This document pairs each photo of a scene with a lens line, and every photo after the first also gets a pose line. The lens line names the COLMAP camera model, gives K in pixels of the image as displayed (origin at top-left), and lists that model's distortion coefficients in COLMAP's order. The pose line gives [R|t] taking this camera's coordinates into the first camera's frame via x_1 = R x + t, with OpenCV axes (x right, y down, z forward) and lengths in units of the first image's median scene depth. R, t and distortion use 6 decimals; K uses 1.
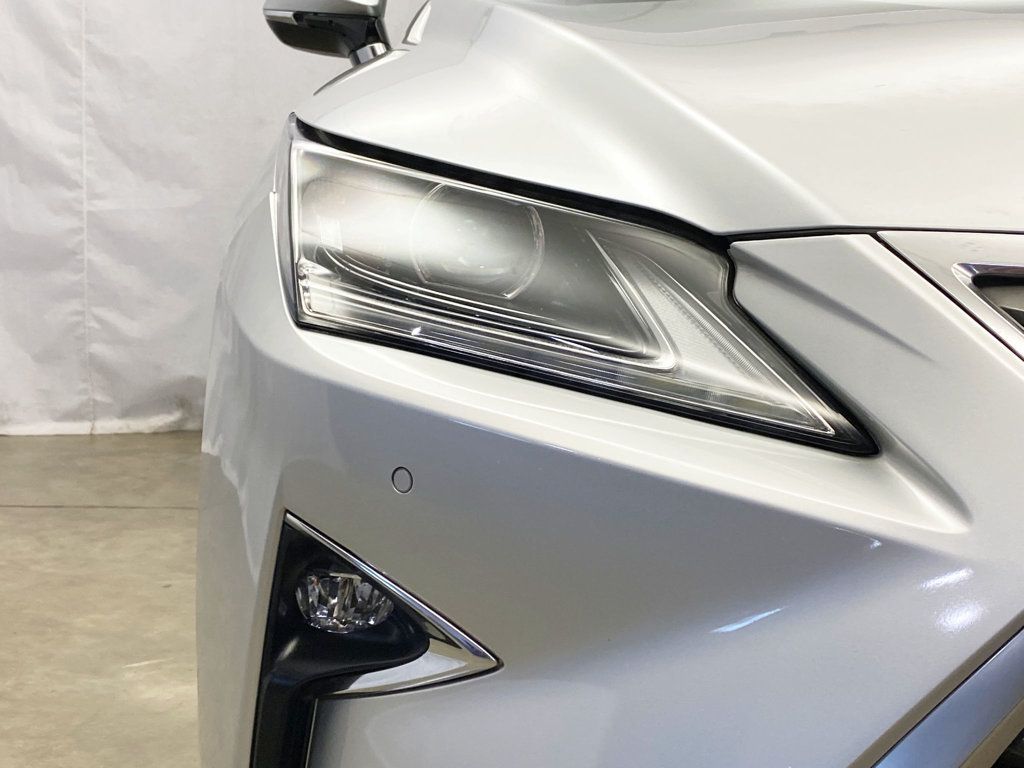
lens RADIAL K [[1391.4, 0, 513.8], [0, 1391.4, 496.9], [0, 0, 1]] dist [0.187851, -0.683952]
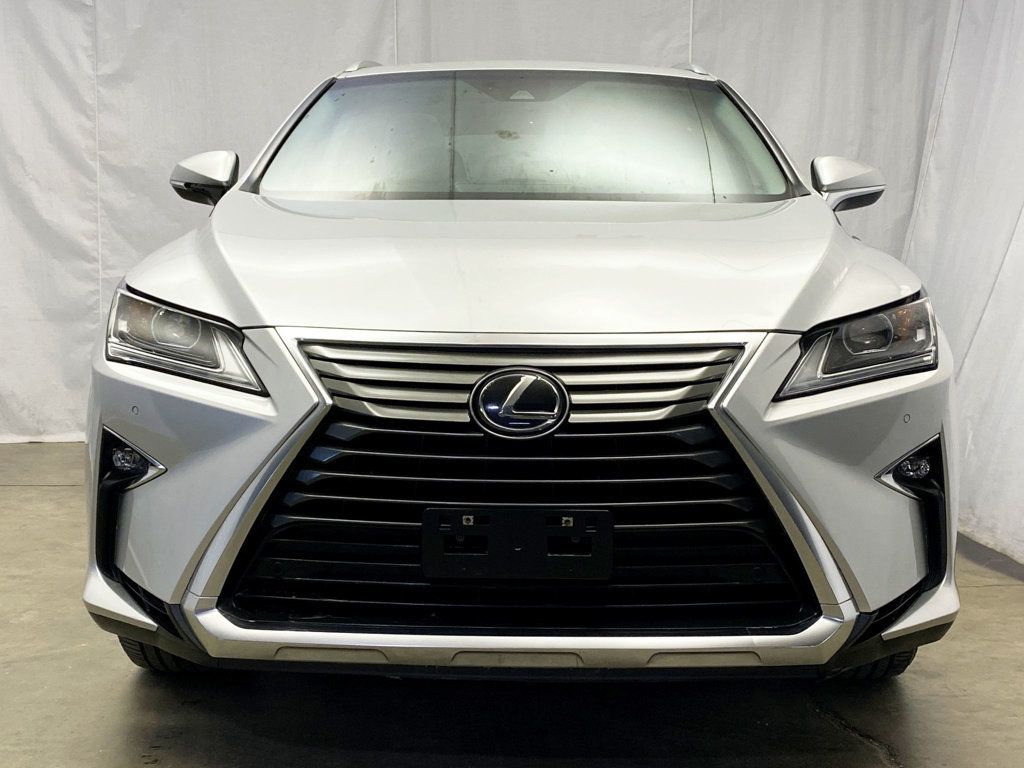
lens RADIAL K [[1421.1, 0, 512.0], [0, 1421.1, 384.0], [0, 0, 1]] dist [0.208806, -0.846259]
pose [[0.998391, -0.035708, -0.044038, 0.160676], [0.031445, 0.995080, -0.093953, 0.045485], [0.047176, 0.092417, 0.994602, -0.379633]]
